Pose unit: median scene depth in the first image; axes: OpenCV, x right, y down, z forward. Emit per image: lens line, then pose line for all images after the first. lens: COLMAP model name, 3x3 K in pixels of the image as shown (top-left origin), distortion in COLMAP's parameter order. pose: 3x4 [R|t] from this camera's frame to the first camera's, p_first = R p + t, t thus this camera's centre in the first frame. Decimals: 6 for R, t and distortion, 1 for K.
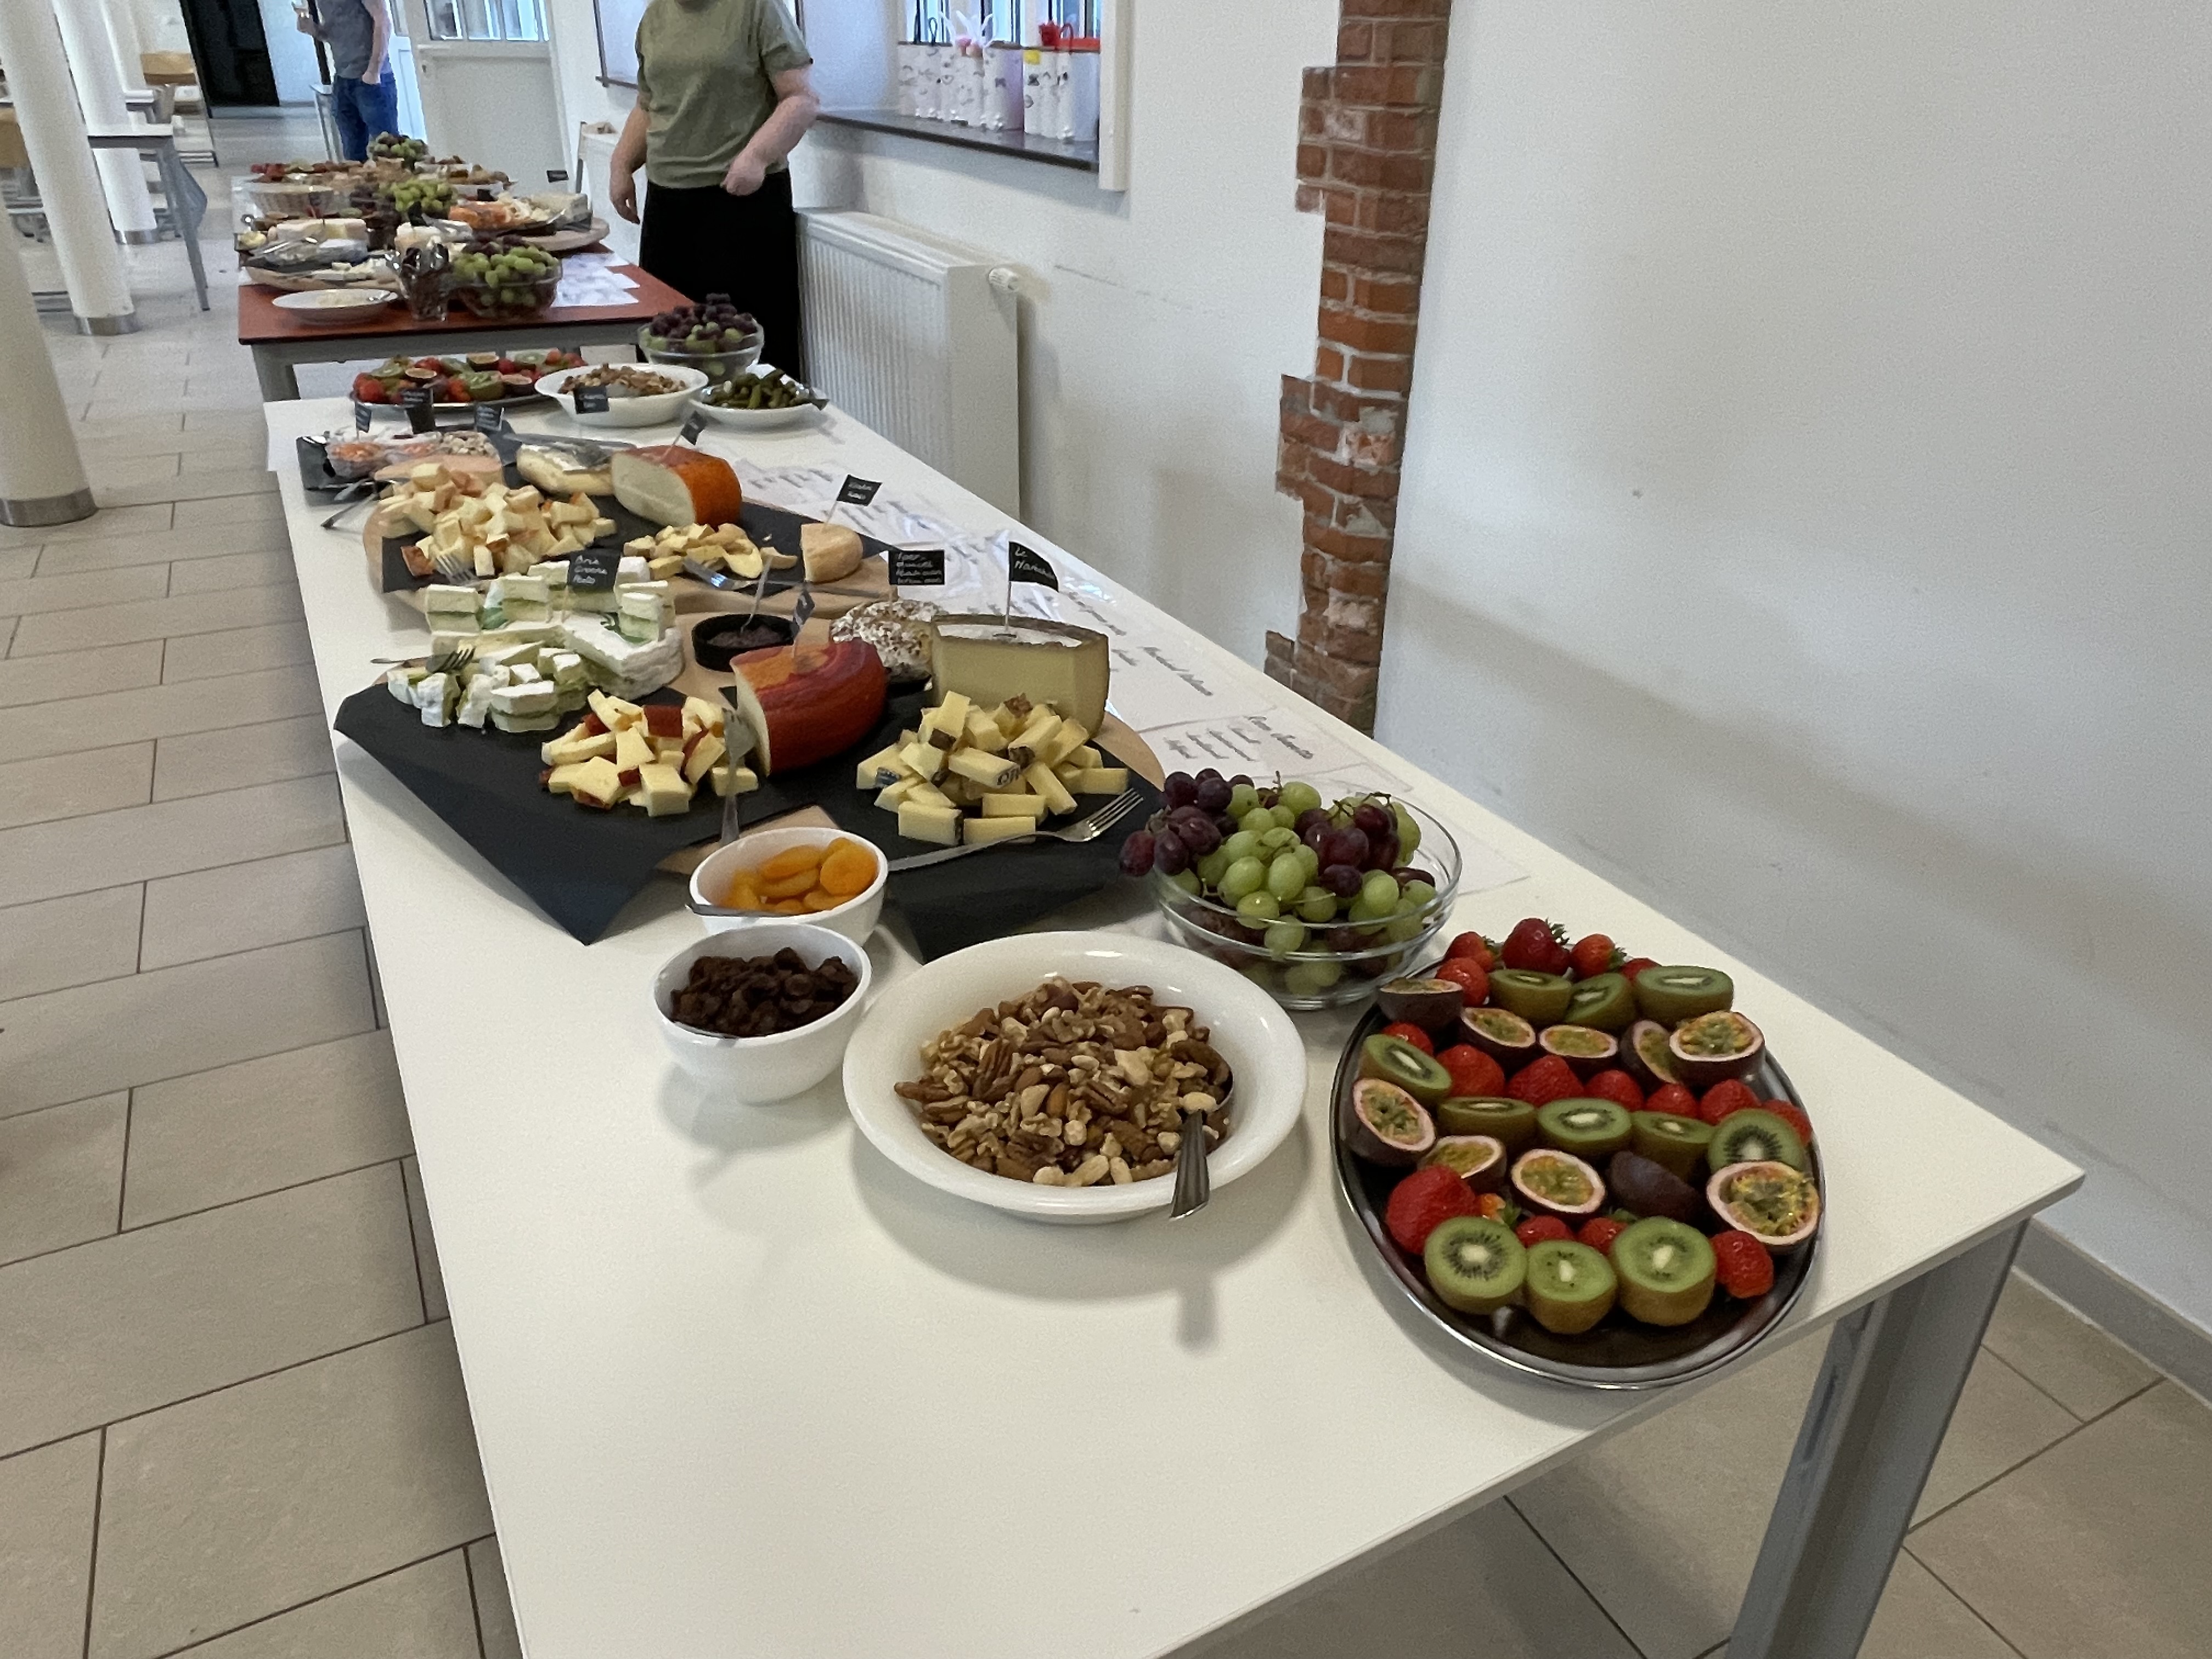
lens RADIAL K [[1517.1, 0, 1122.2], [0, 1517.1, 831.1], [0, 0, 1]] dist [0.012843, -0.032580]
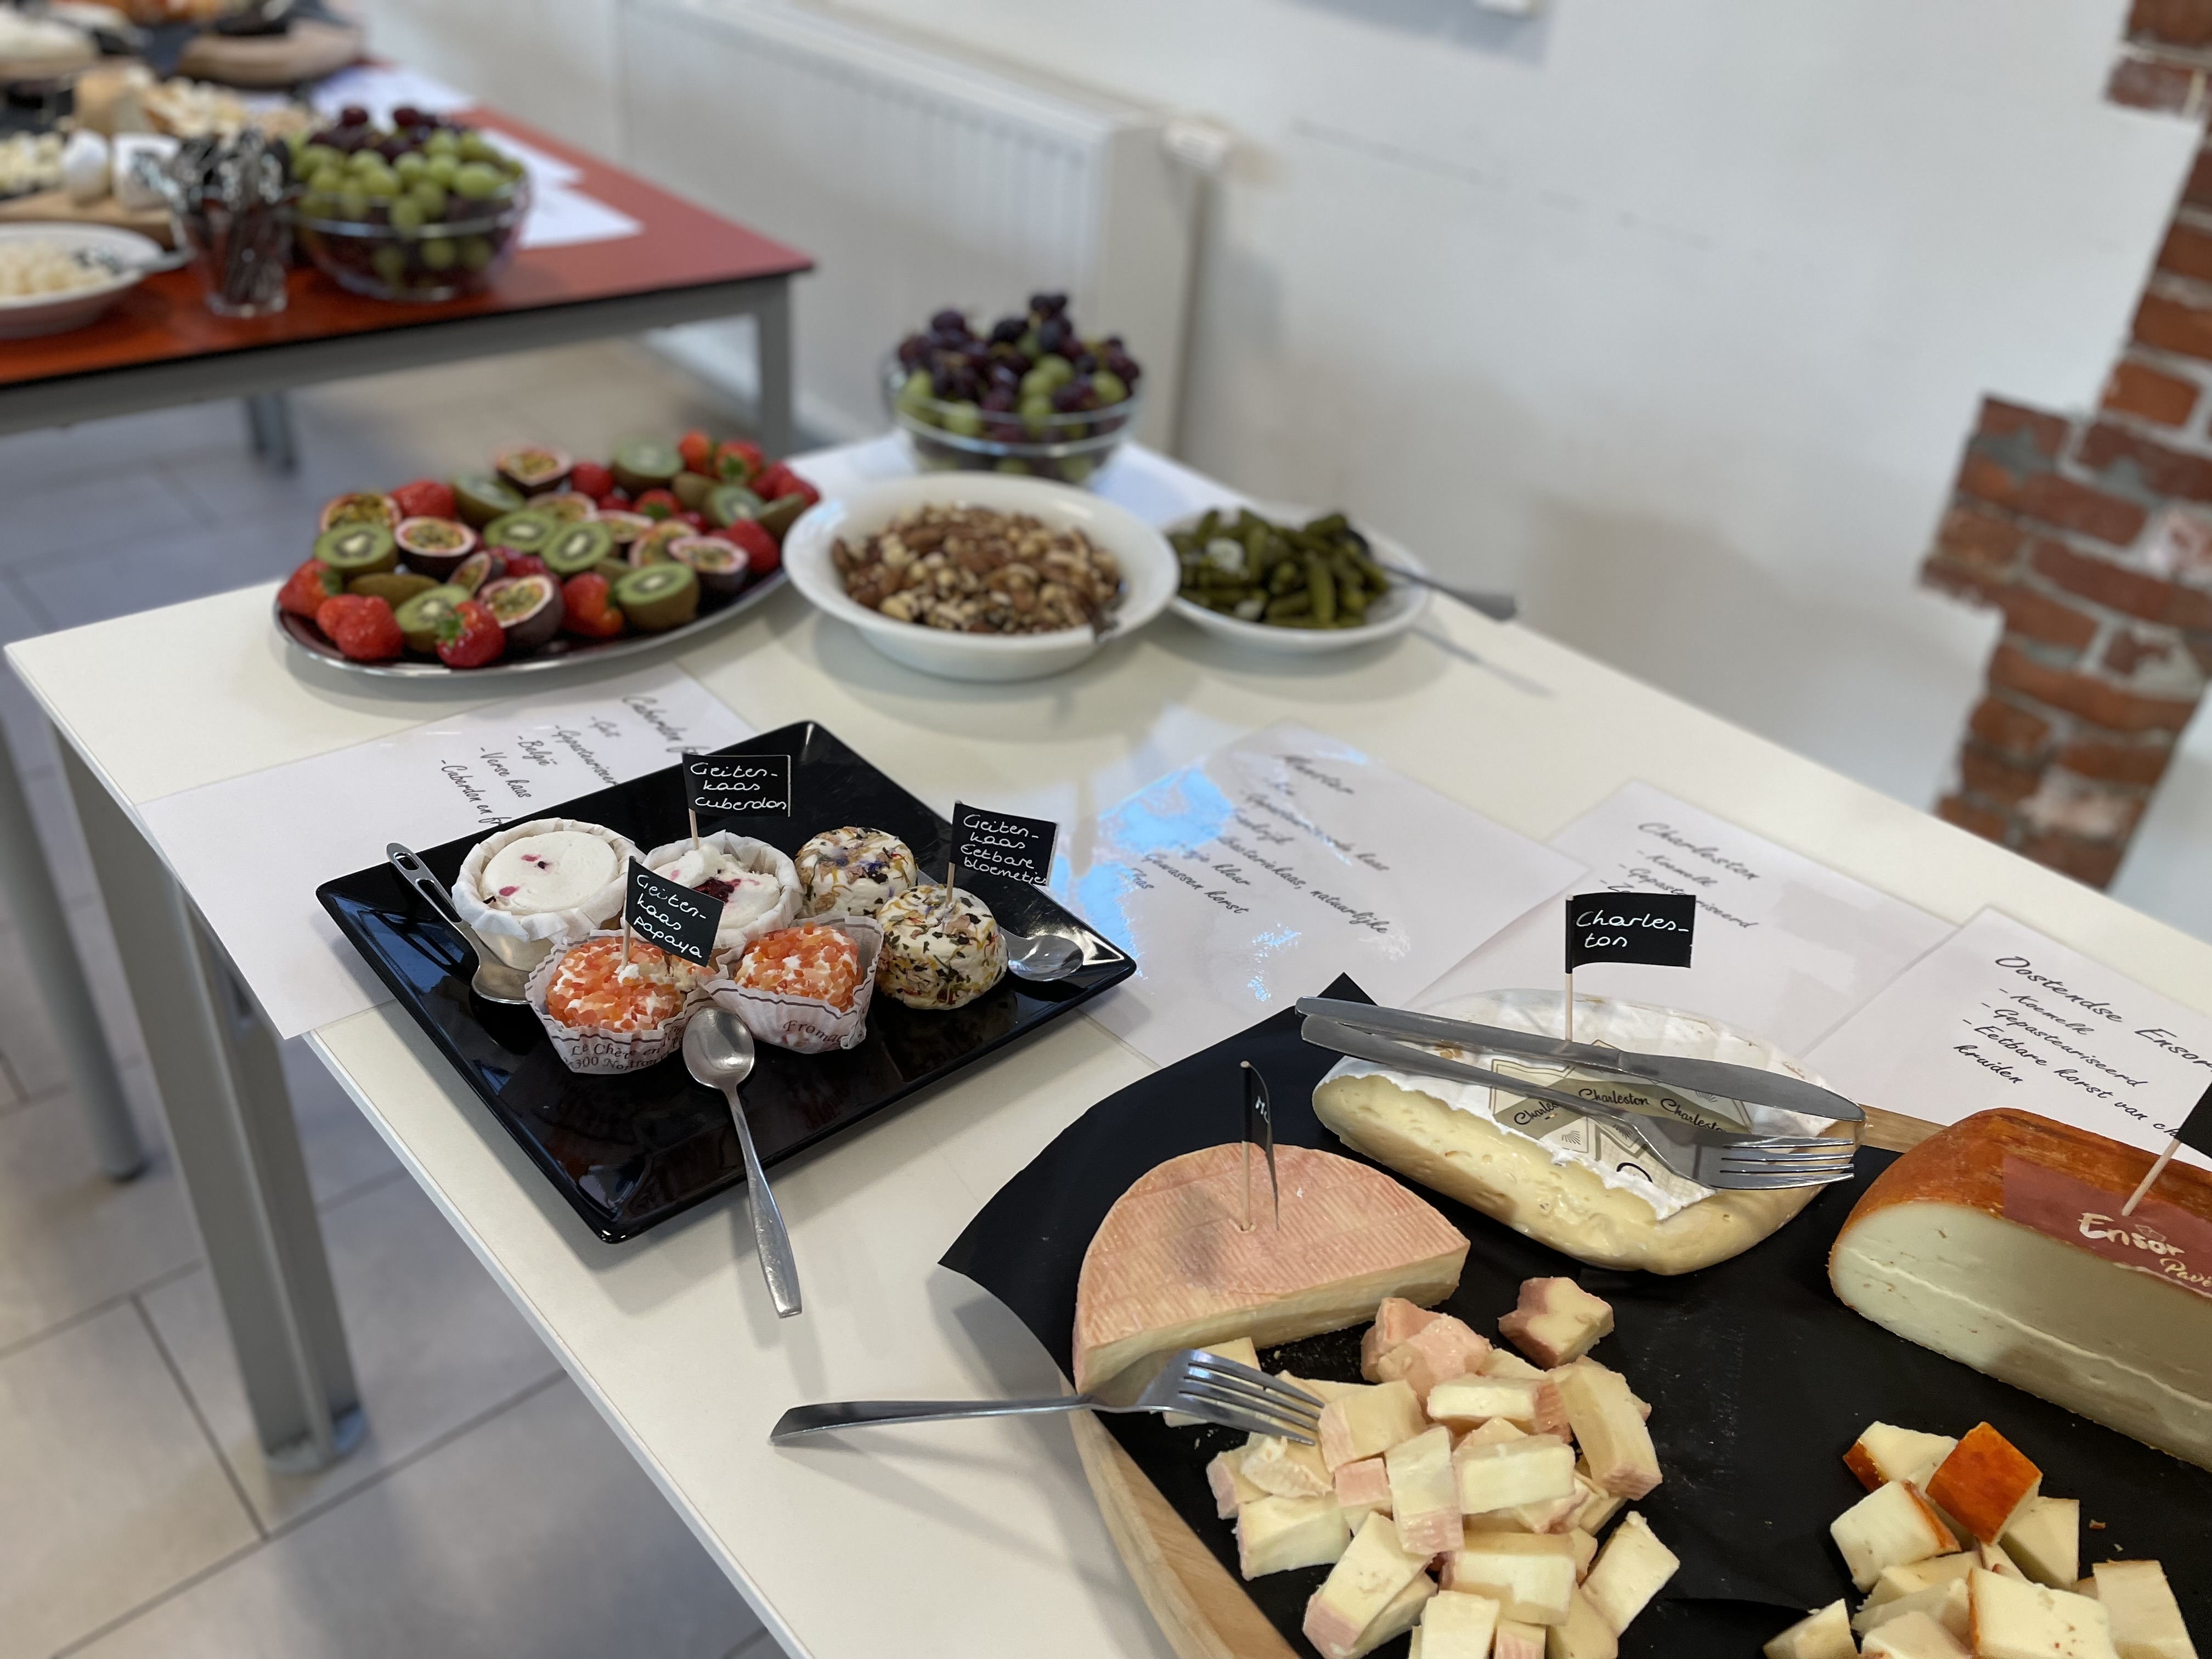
lens RADIAL K [[1679.1, 0, 1110.2], [0, 1679.1, 818.6], [0, 0, 1]] dist [0.085378, -0.106593]
pose [[0.964968, -0.095894, 0.244215, -0.477118], [0.067678, 0.990289, 0.121435, -0.317406], [-0.253489, -0.100653, 0.962088, 0.607621]]
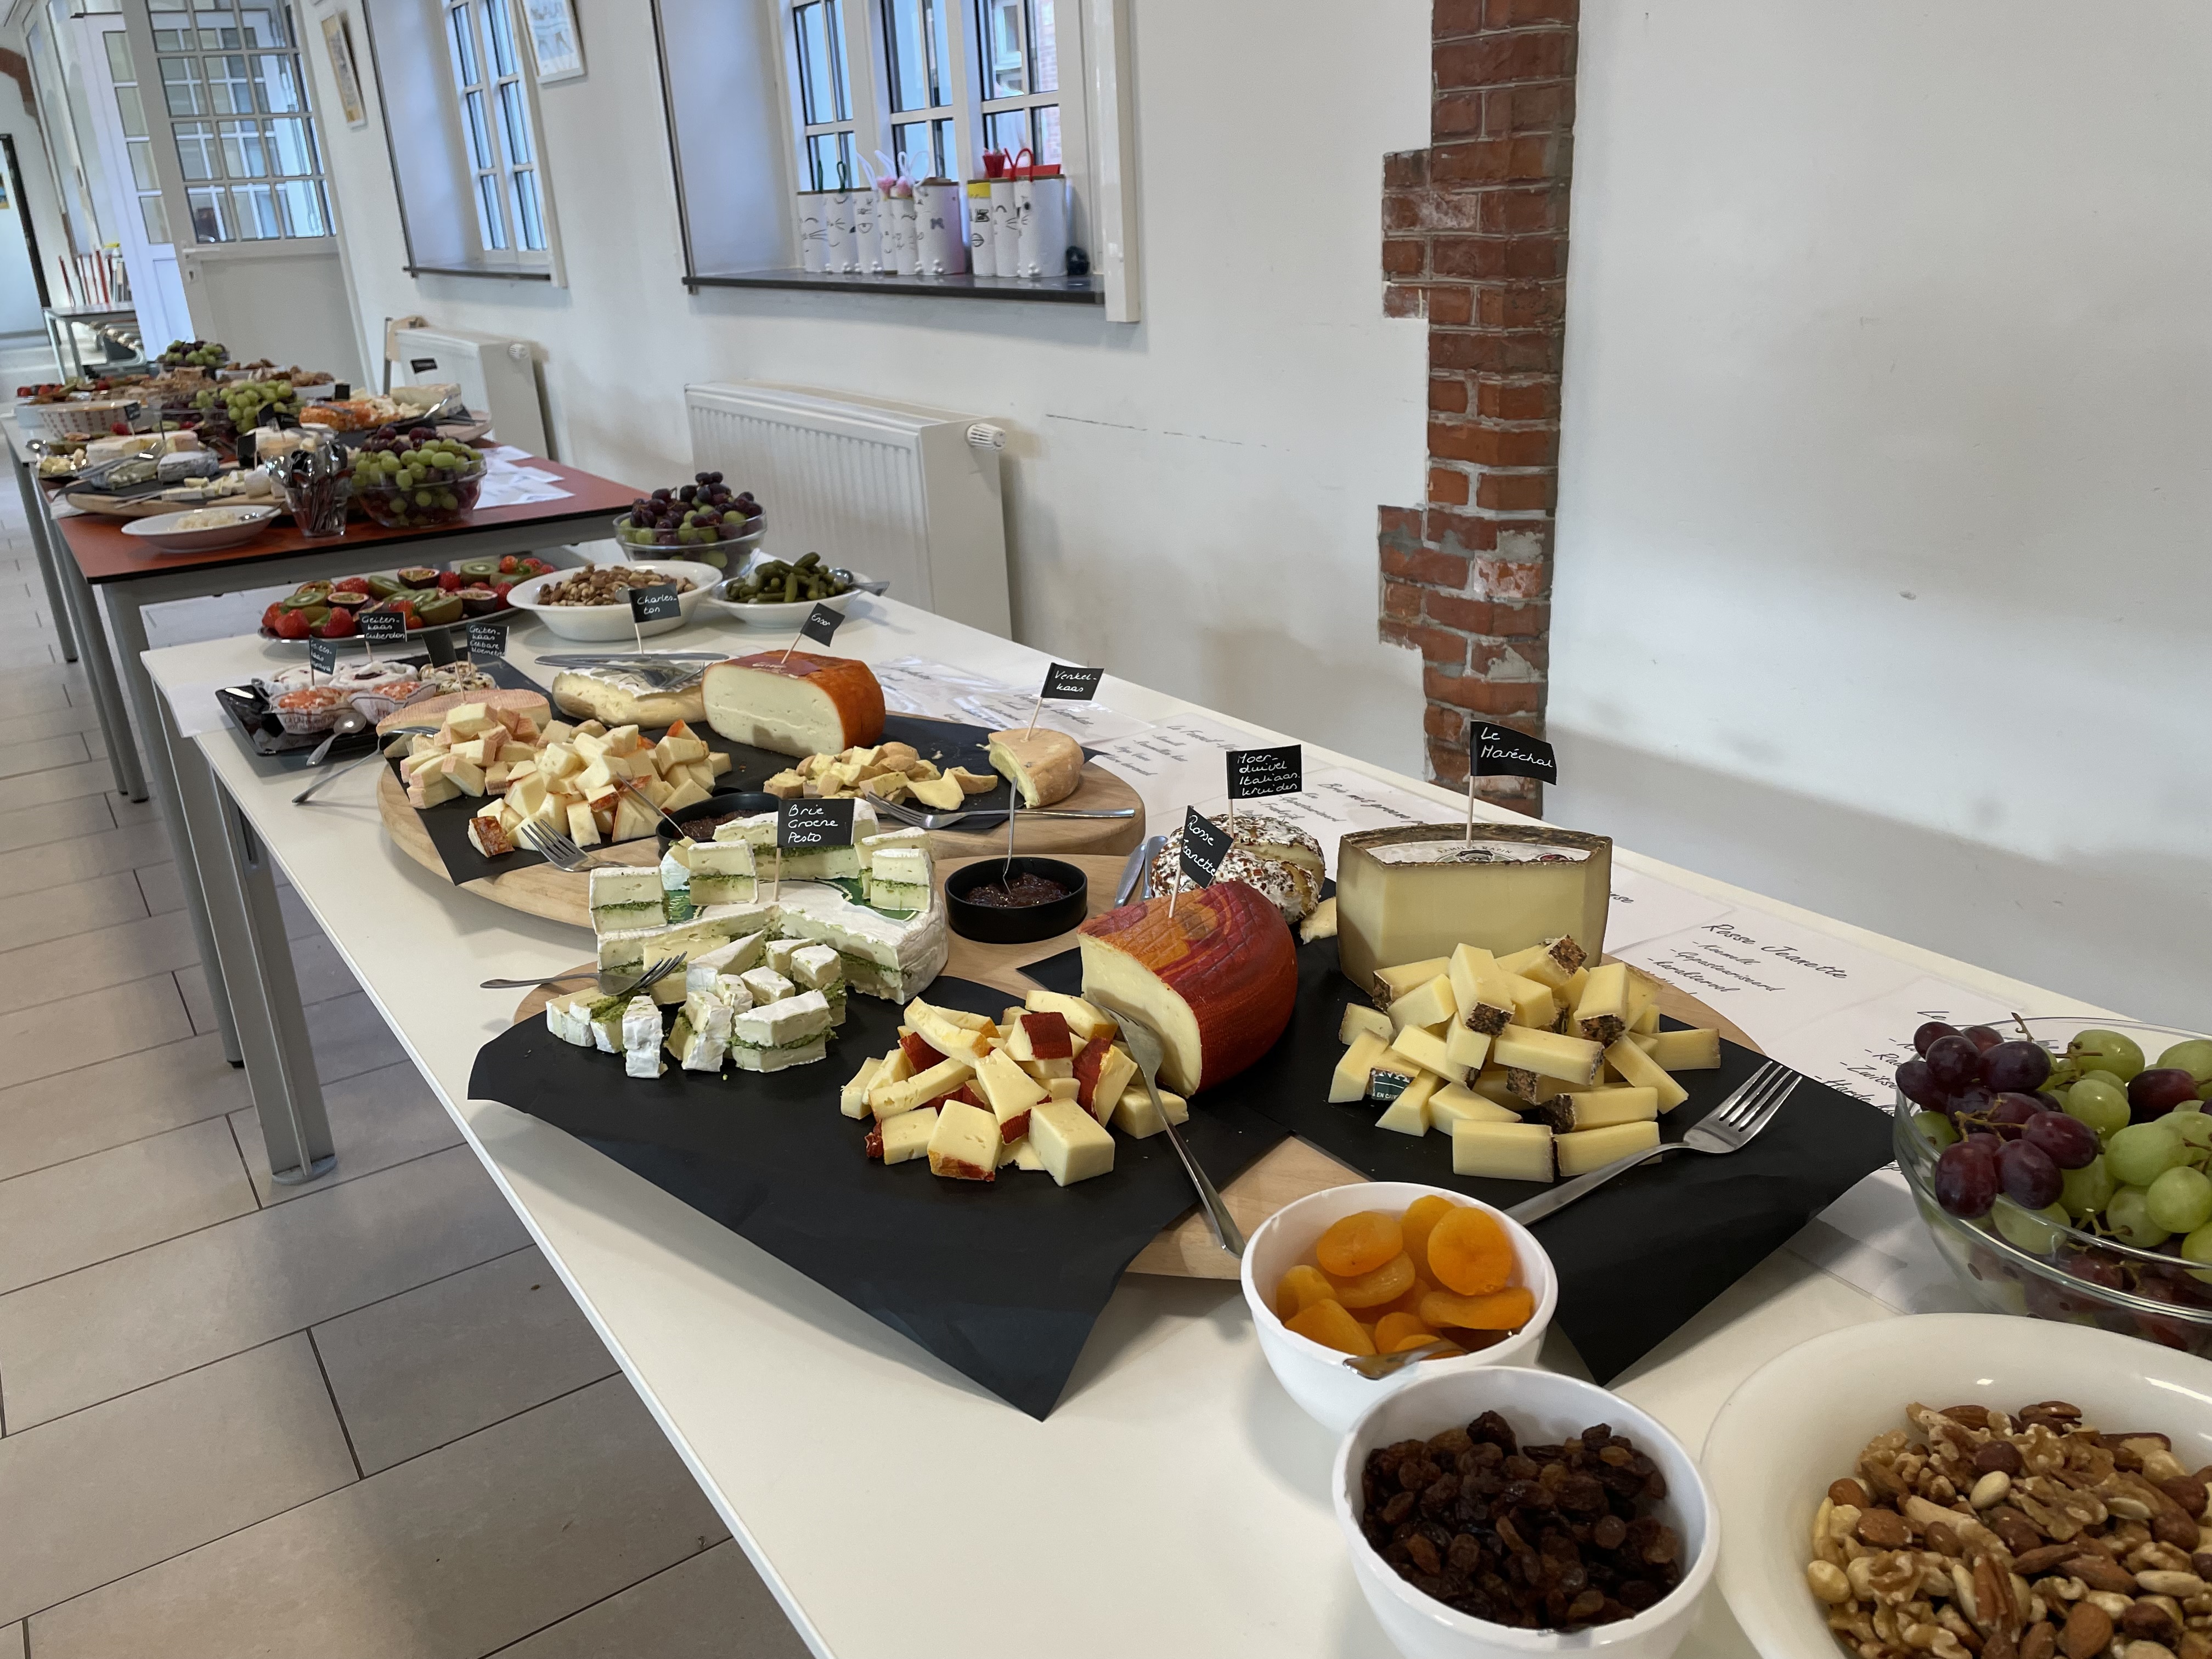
lens RADIAL K [[1679.1, 0, 1096.3], [0, 1679.1, 800.1], [0, 0, 1]] dist [0.085378, -0.106593]
pose [[0.991818, -0.103928, 0.074131, -0.178063], [0.113274, 0.984262, -0.135638, -0.039230], [-0.058868, 0.142925, 0.987981, 0.137666]]
